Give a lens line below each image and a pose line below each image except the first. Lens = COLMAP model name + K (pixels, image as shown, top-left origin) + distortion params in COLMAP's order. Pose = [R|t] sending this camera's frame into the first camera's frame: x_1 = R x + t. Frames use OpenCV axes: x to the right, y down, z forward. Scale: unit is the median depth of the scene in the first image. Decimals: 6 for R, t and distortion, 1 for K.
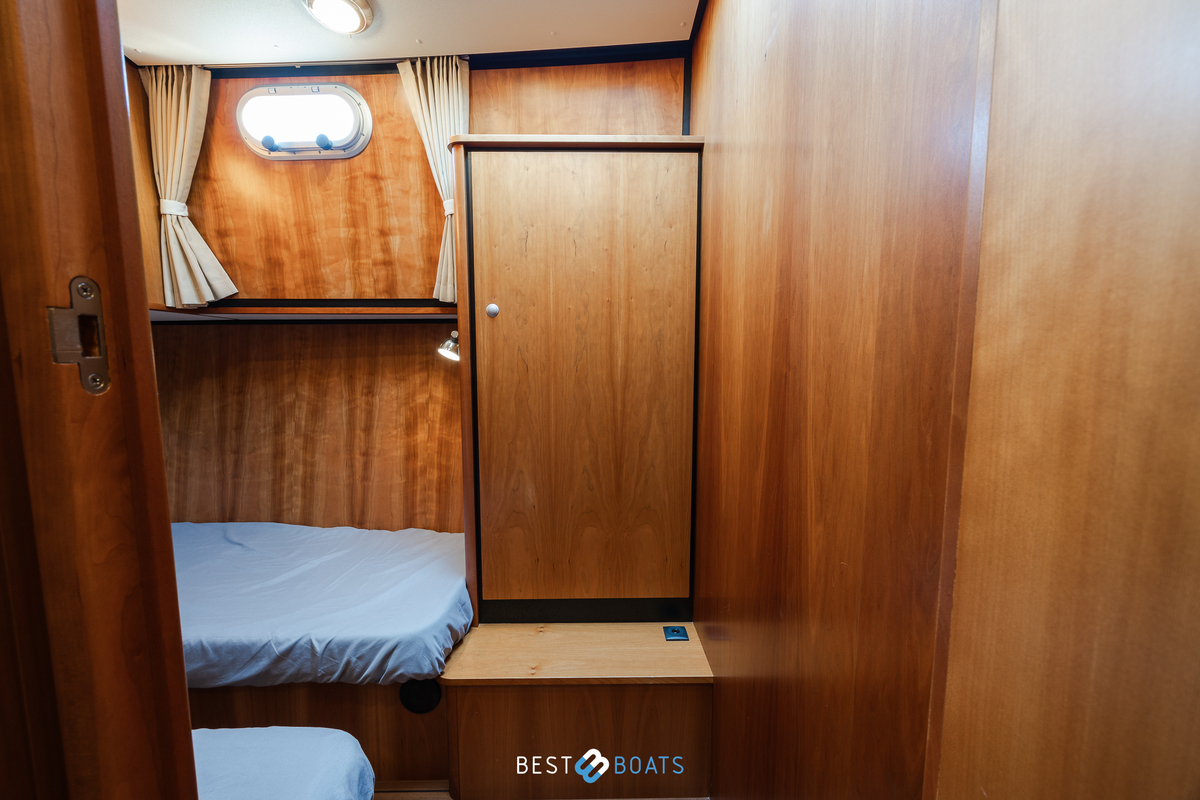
lens RADIAL K [[460.1, 0, 601.1], [0, 460.1, 402.0], [0, 0, 1]] dist [-0.000593, 0.000119]
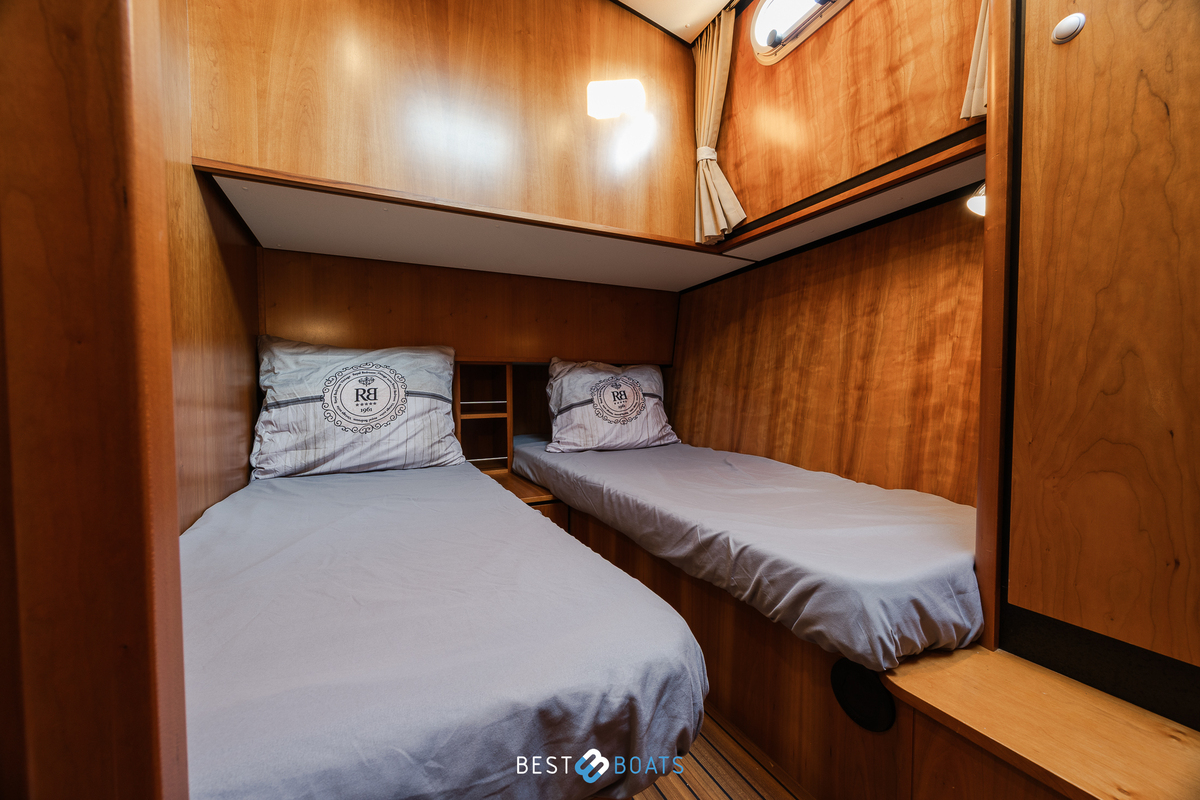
lens RADIAL K [[460.1, 0, 601.1], [0, 460.1, 402.0], [0, 0, 1]] dist [-0.000593, 0.000119]
pose [[0.444834, 0.030961, -0.895078, -0.000052], [-0.081653, 0.996642, -0.006106, 0.248432], [0.891883, 0.075802, 0.445869, 0.341990]]
